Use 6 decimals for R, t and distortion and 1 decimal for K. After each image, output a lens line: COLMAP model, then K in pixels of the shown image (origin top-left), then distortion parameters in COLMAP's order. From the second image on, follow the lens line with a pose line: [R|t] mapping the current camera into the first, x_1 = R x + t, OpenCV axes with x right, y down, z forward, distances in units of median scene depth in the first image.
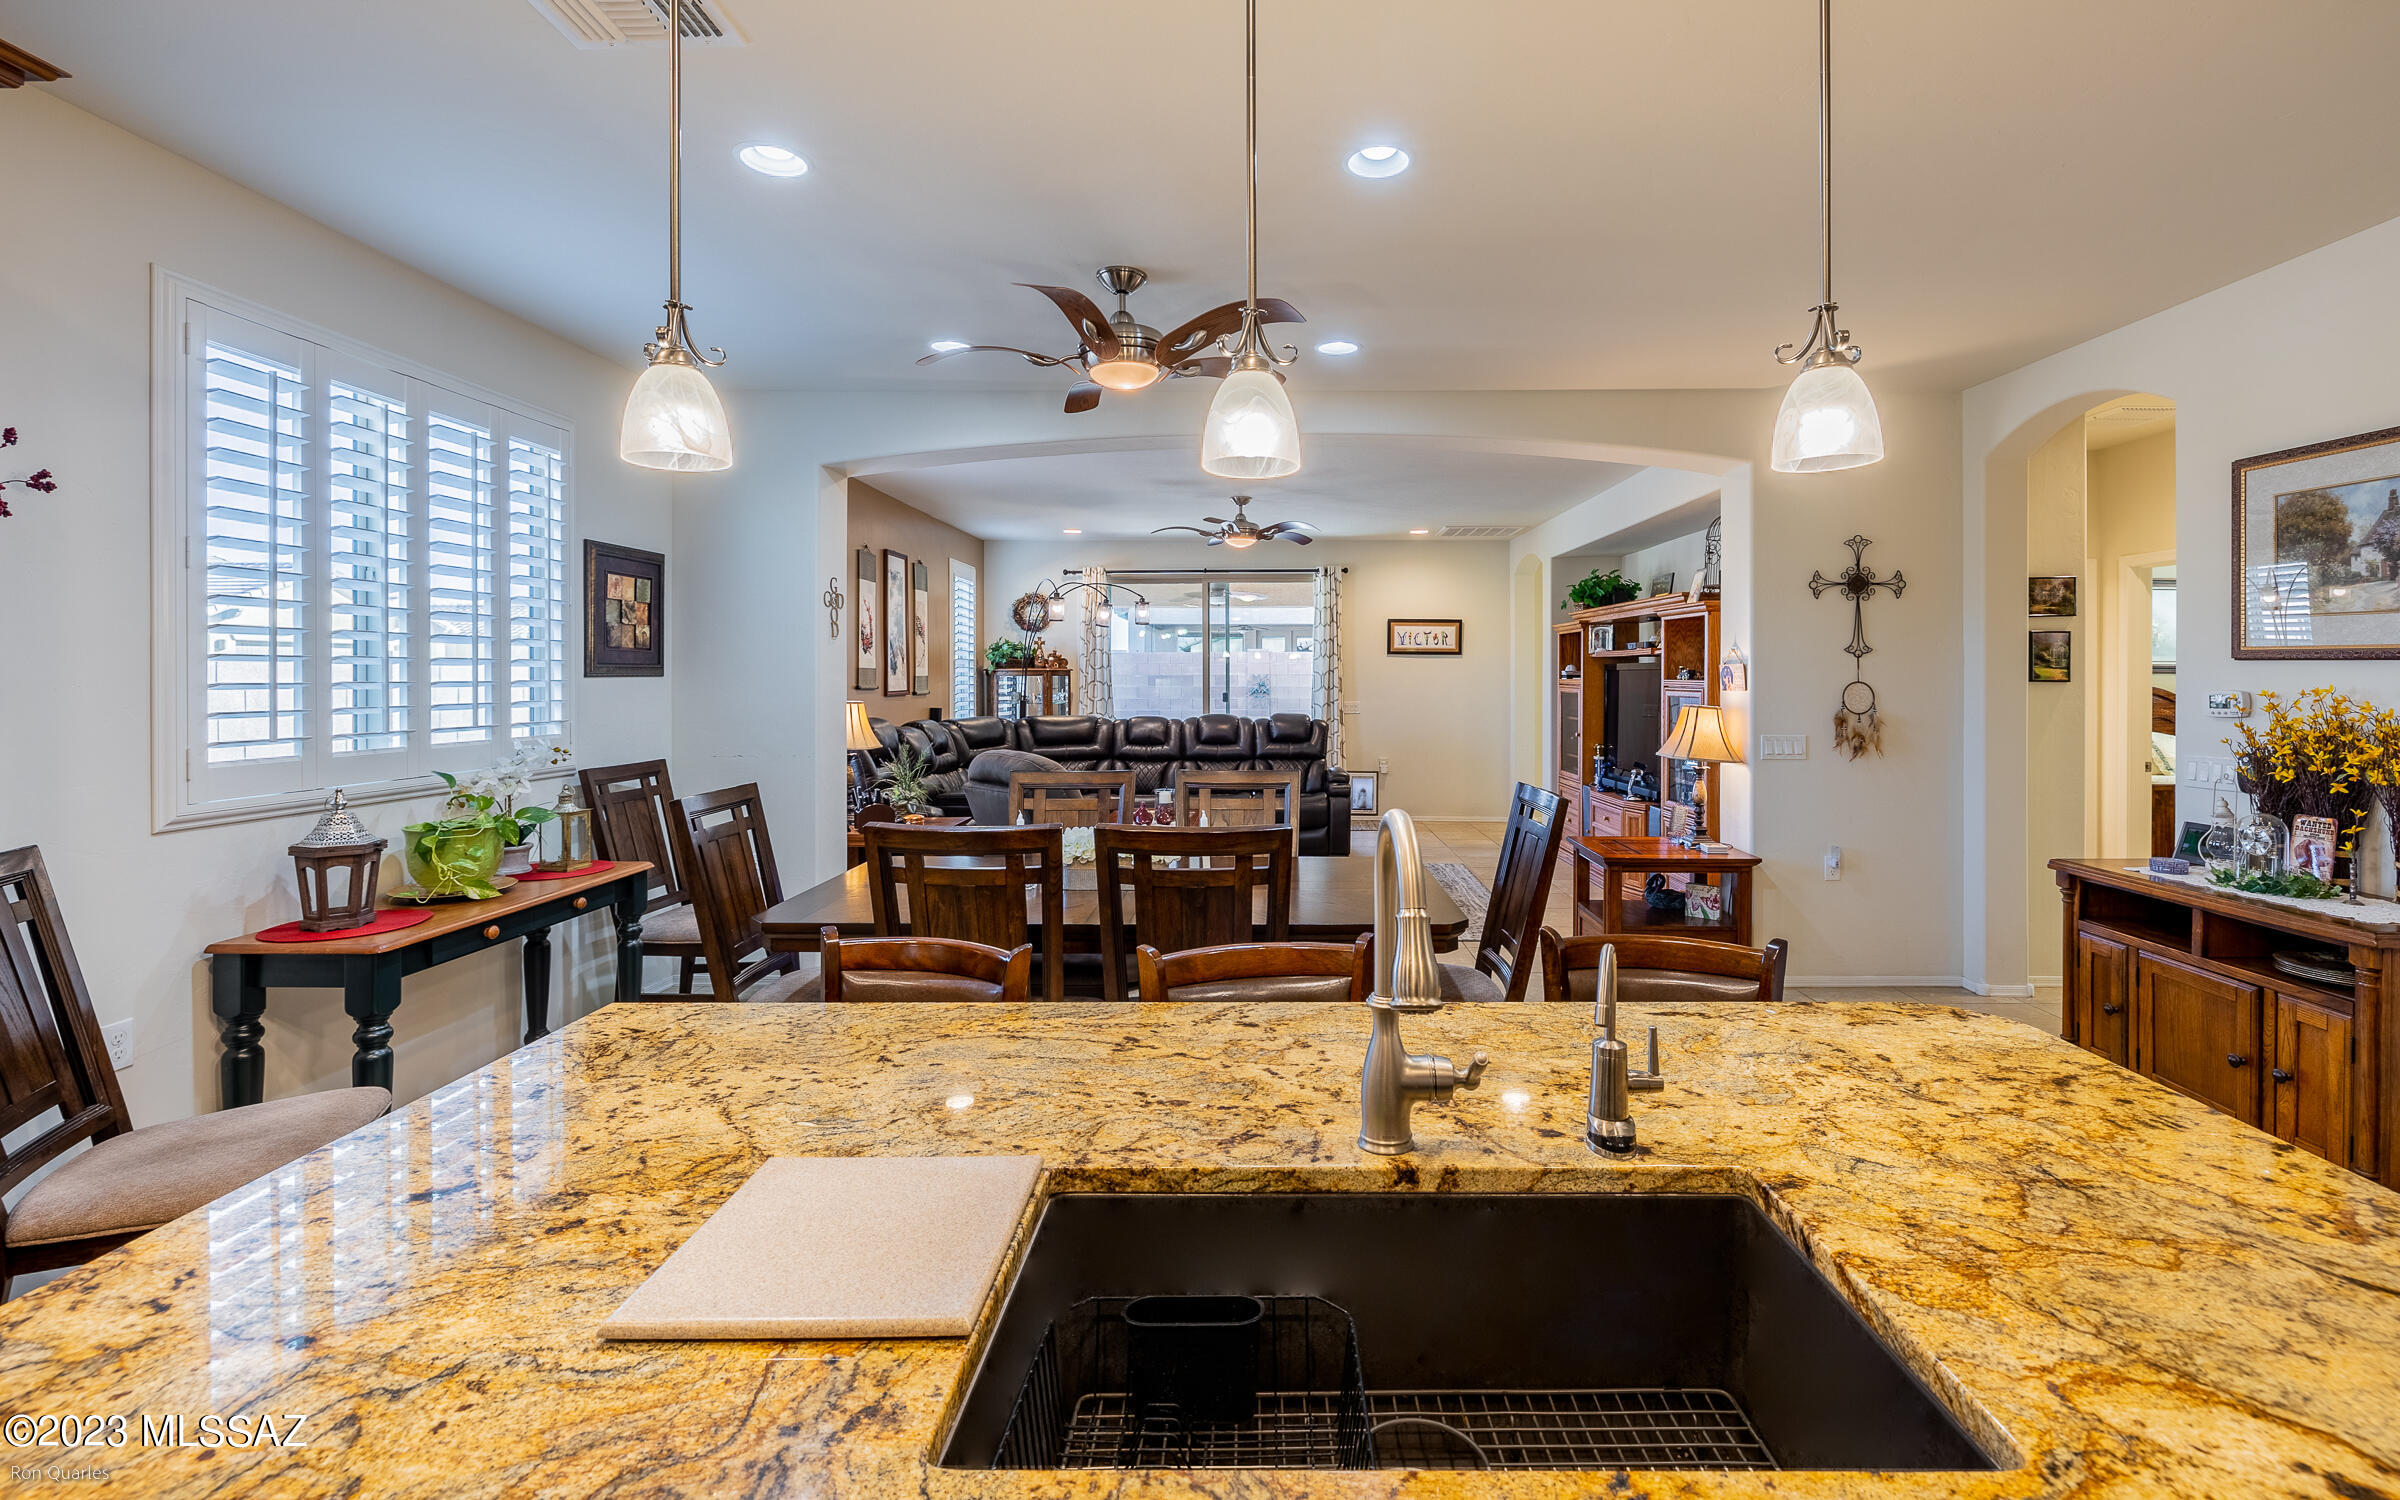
lens RADIAL K [[1028.3, 0, 1256.6], [0, 1028.3, 664.2], [0, 0, 1]] dist [-0.000159, -0.000662]
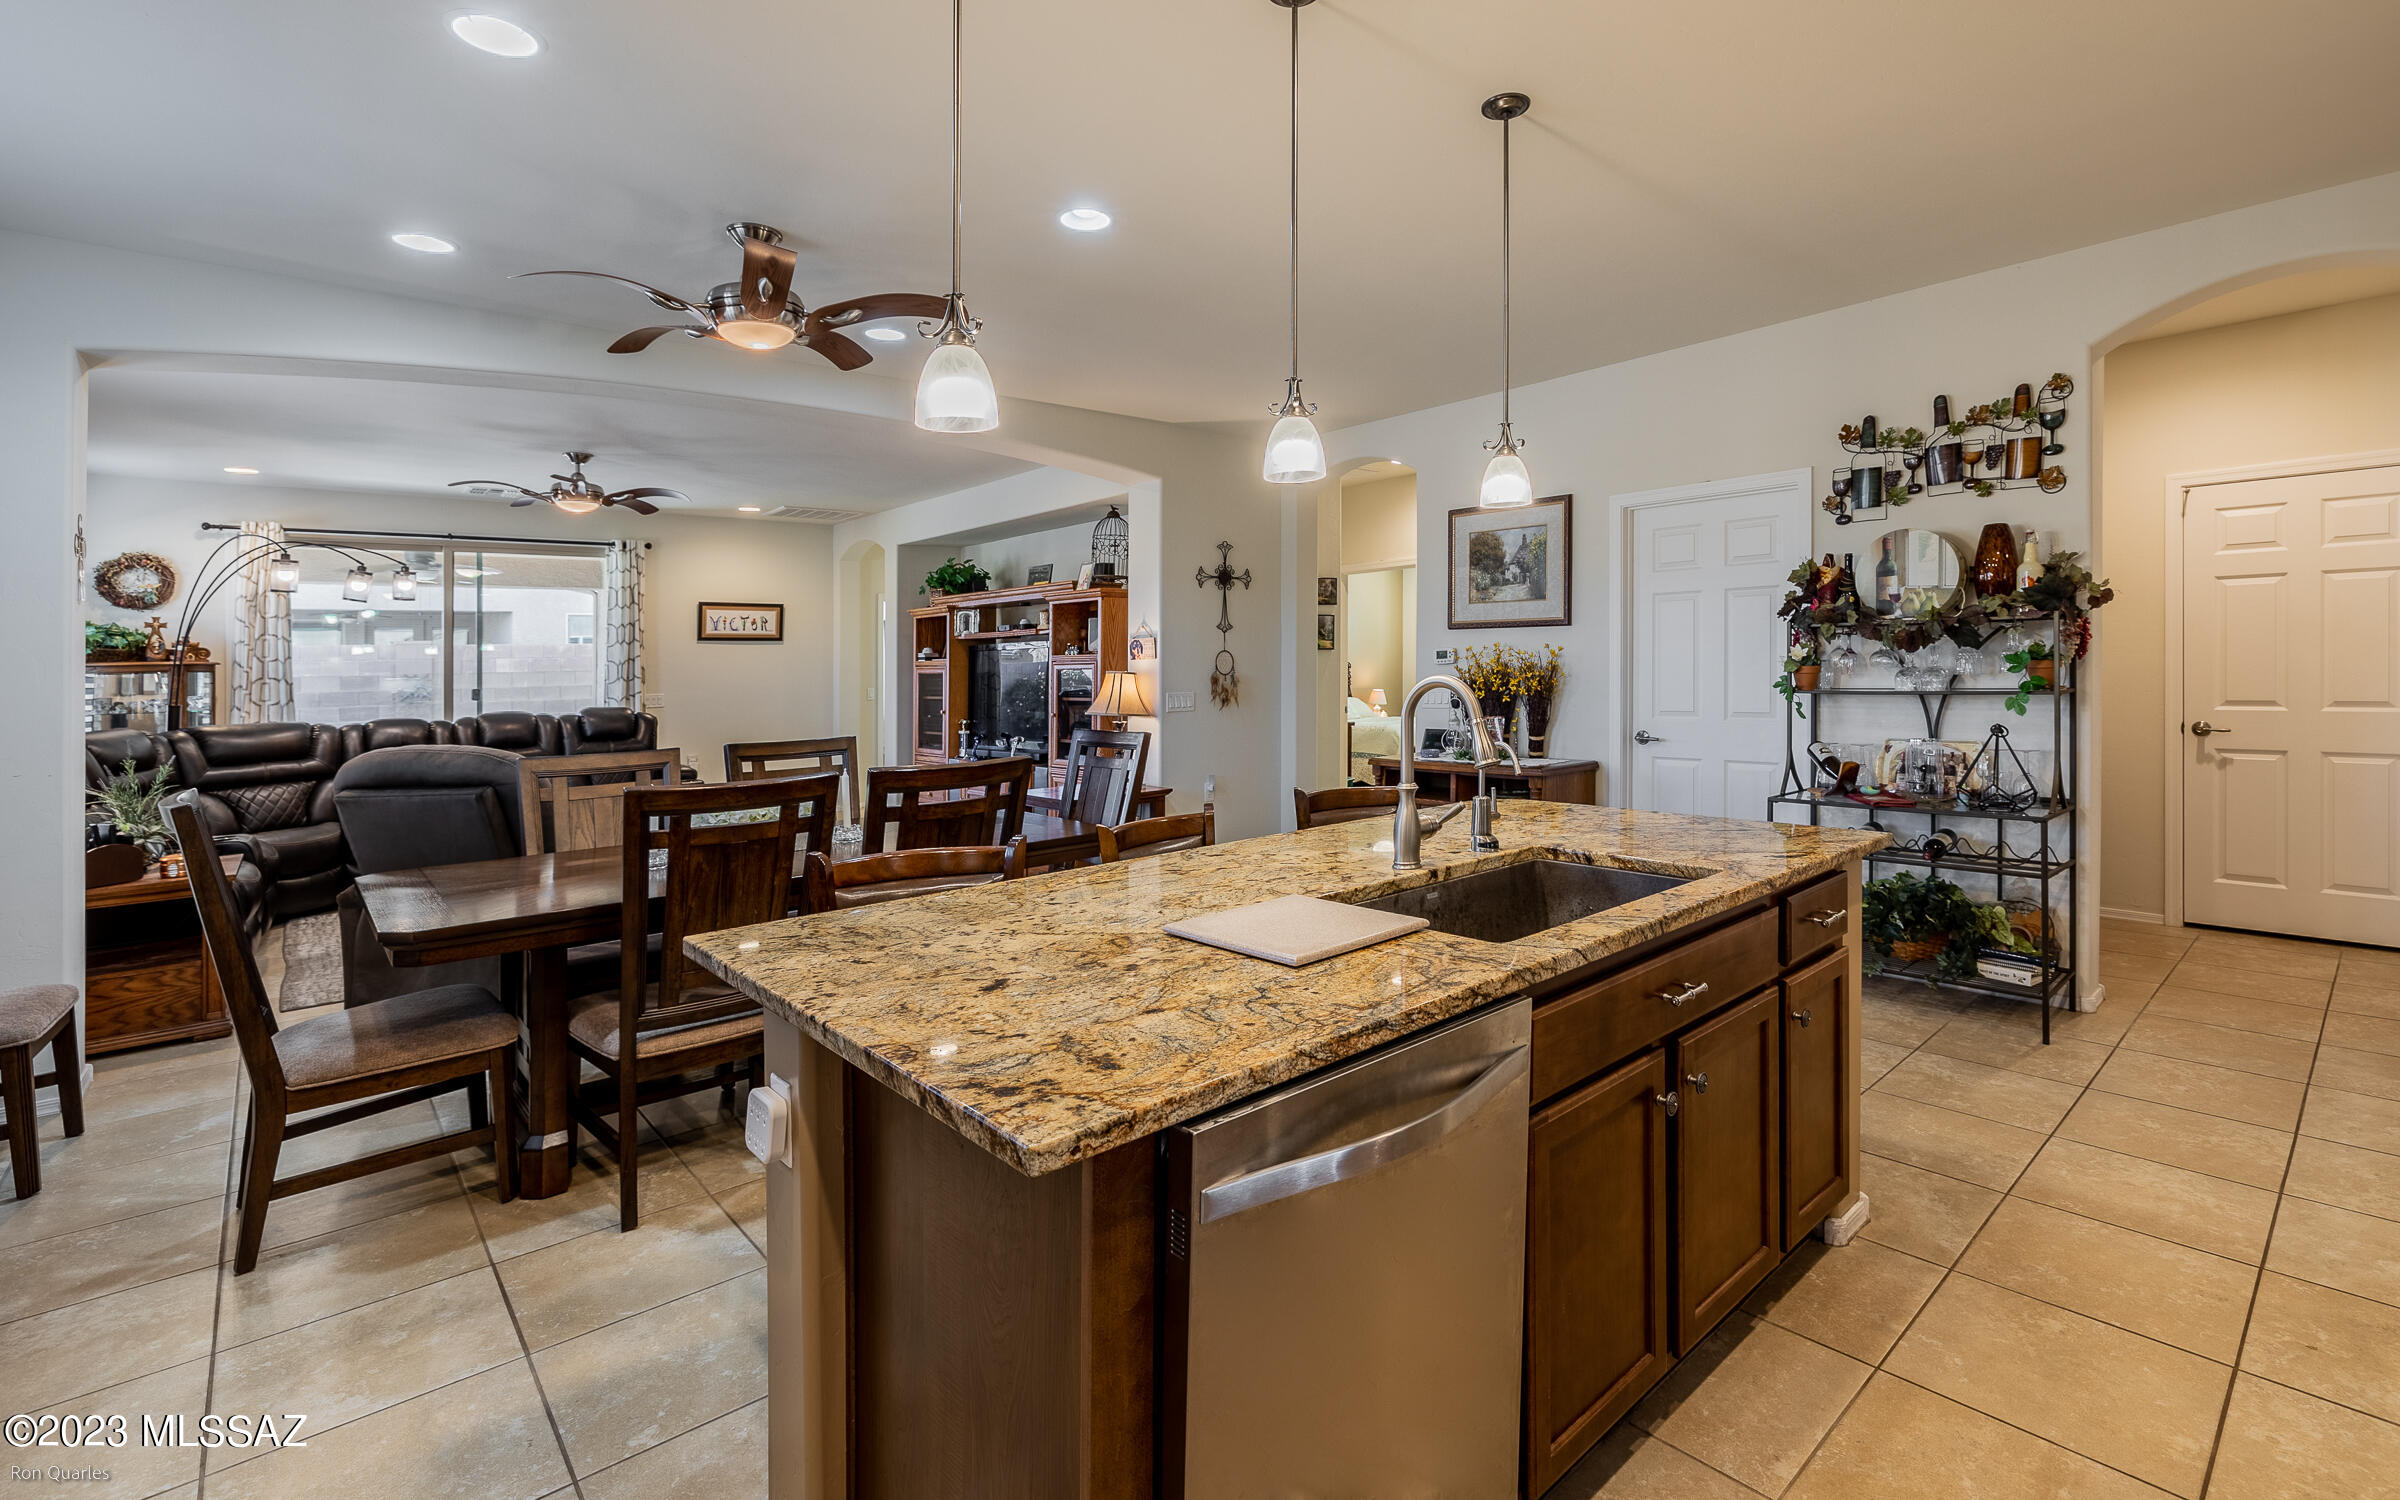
lens RADIAL K [[1070.4, 0, 1247.9], [0, 1070.4, 645.0], [0, 0, 1]] dist [0.003671, -0.004065]
pose [[0.737906, -0.004549, 0.674888, -0.202381], [0.015385, 0.999831, -0.010083, 0.014701], [-0.674728, 0.017823, 0.737851, -0.029186]]
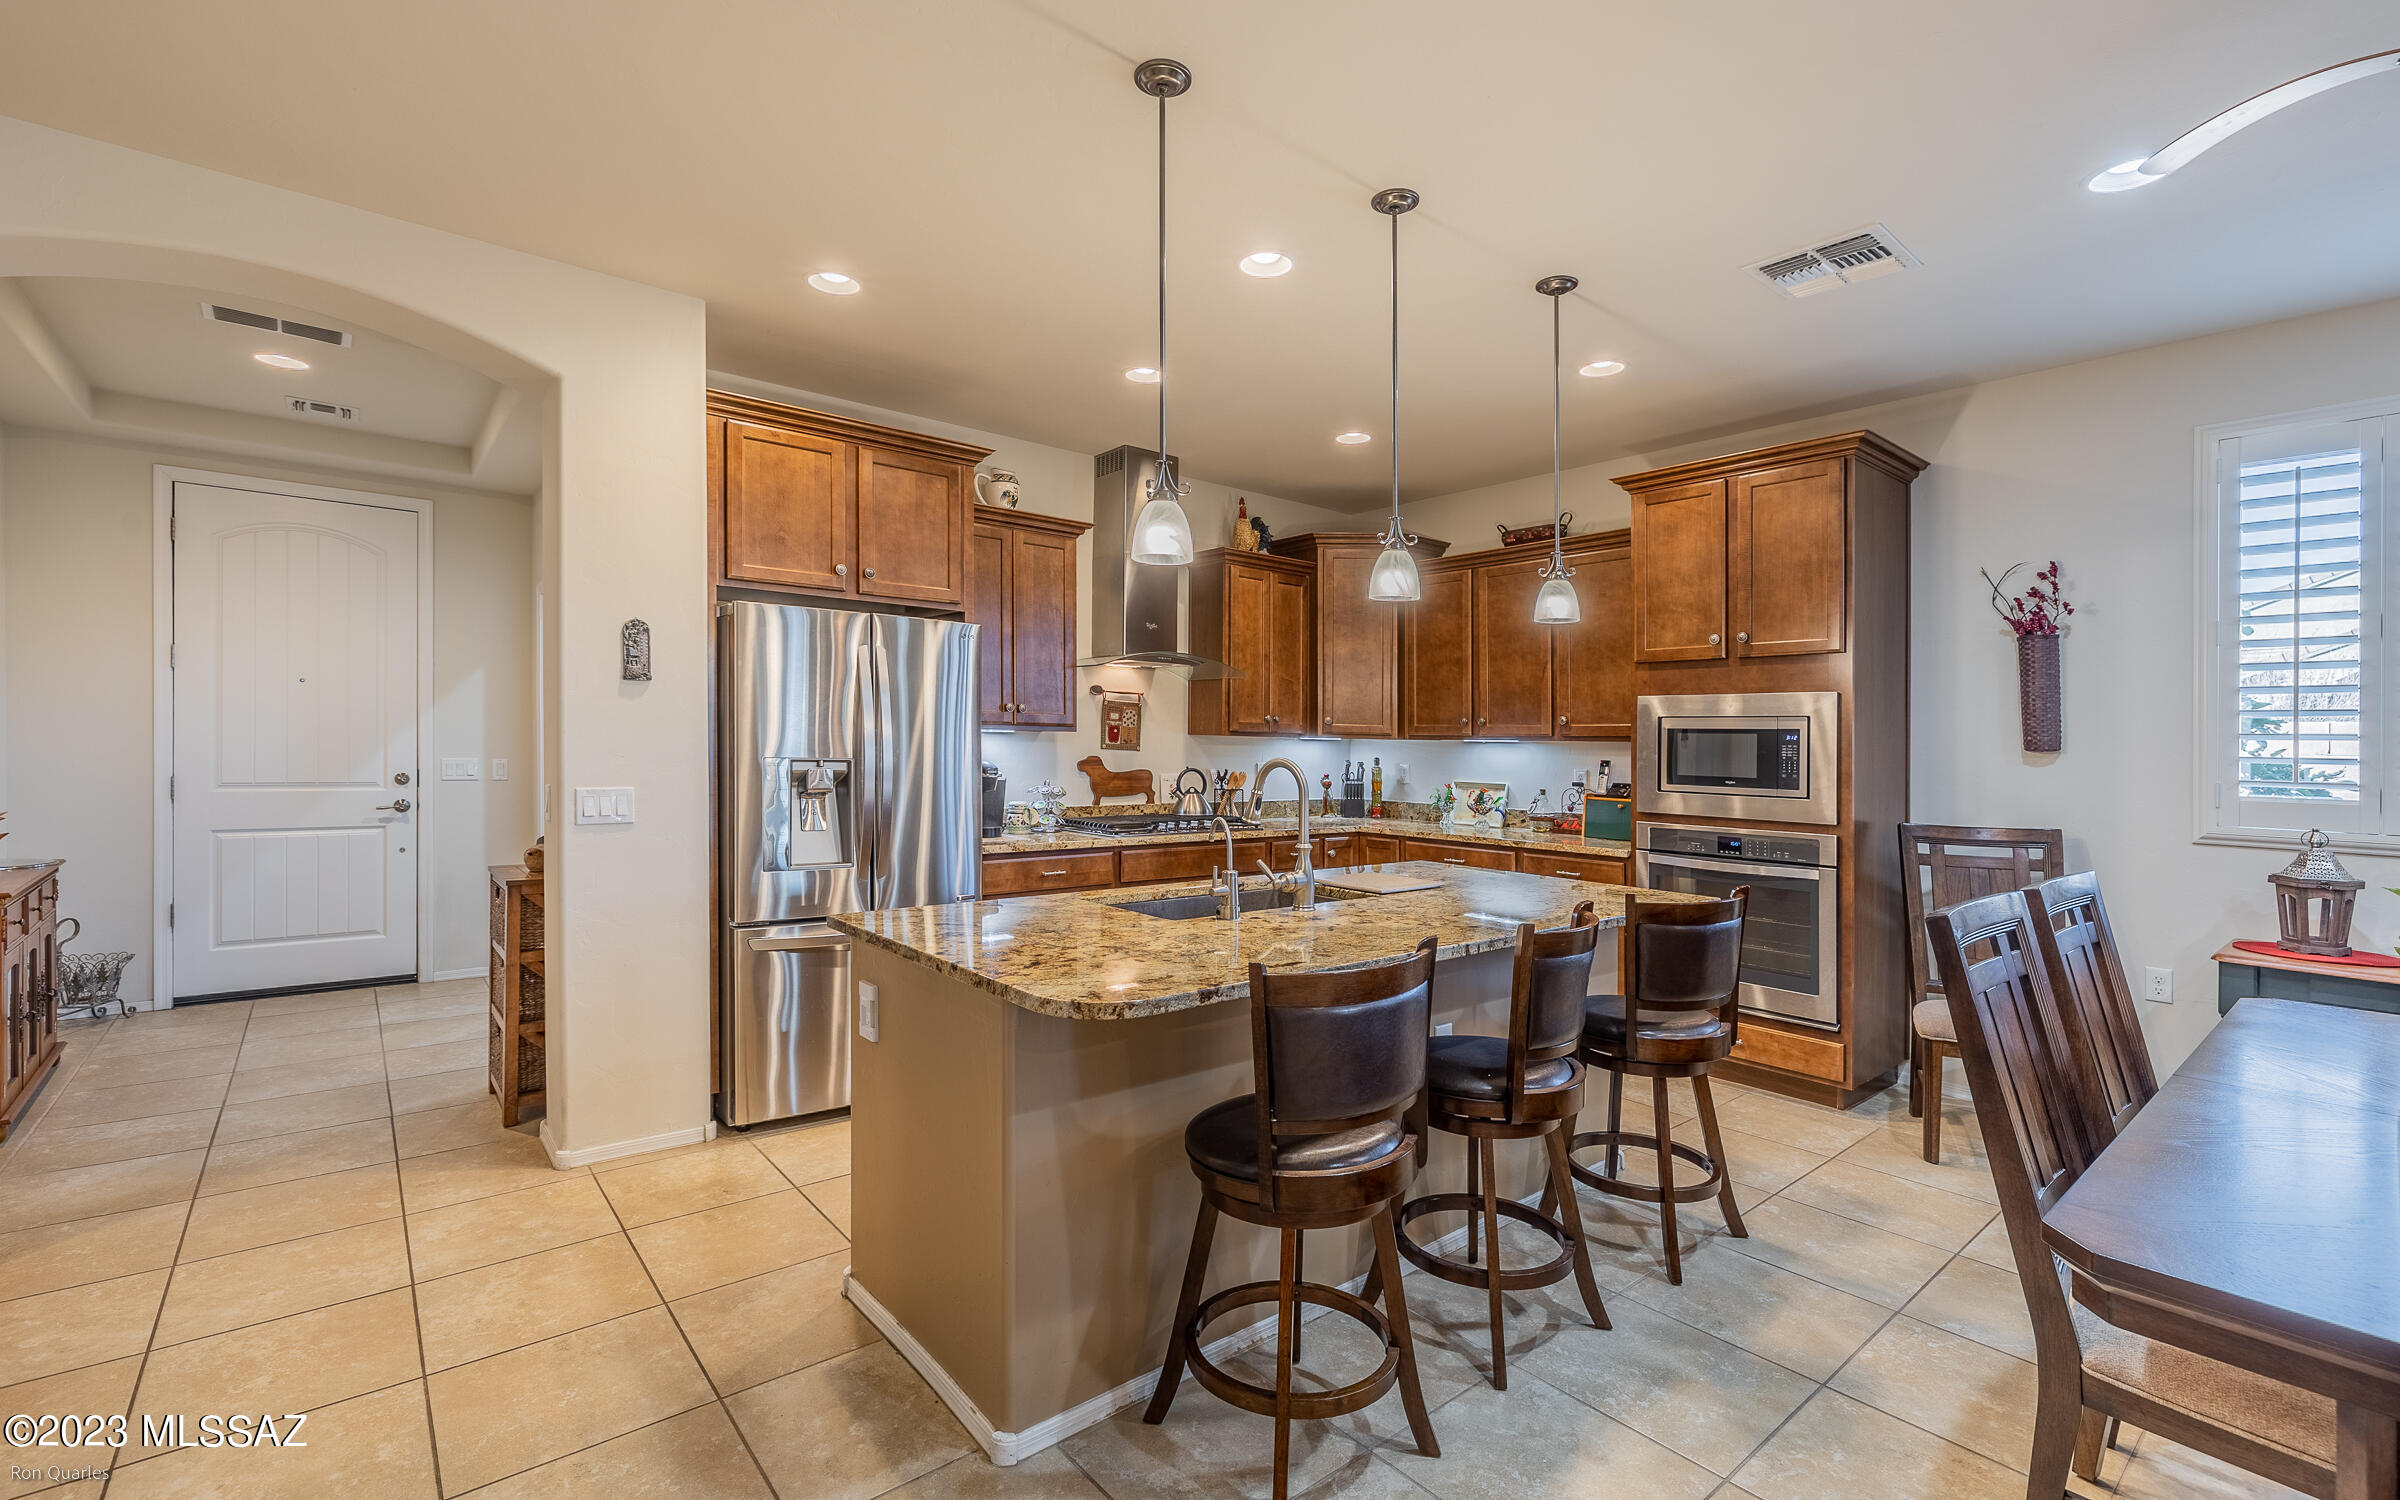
lens RADIAL K [[1028.3, 0, 1201.0], [0, 1028.3, 759.1], [0, 0, 1]] dist [-0.000159, -0.000662]
pose [[-0.765938, -0.001794, -0.642912, 0.278497], [-0.009237, 0.999924, 0.008215, 0.017932], [0.642848, 0.012231, -0.765896, 0.394914]]
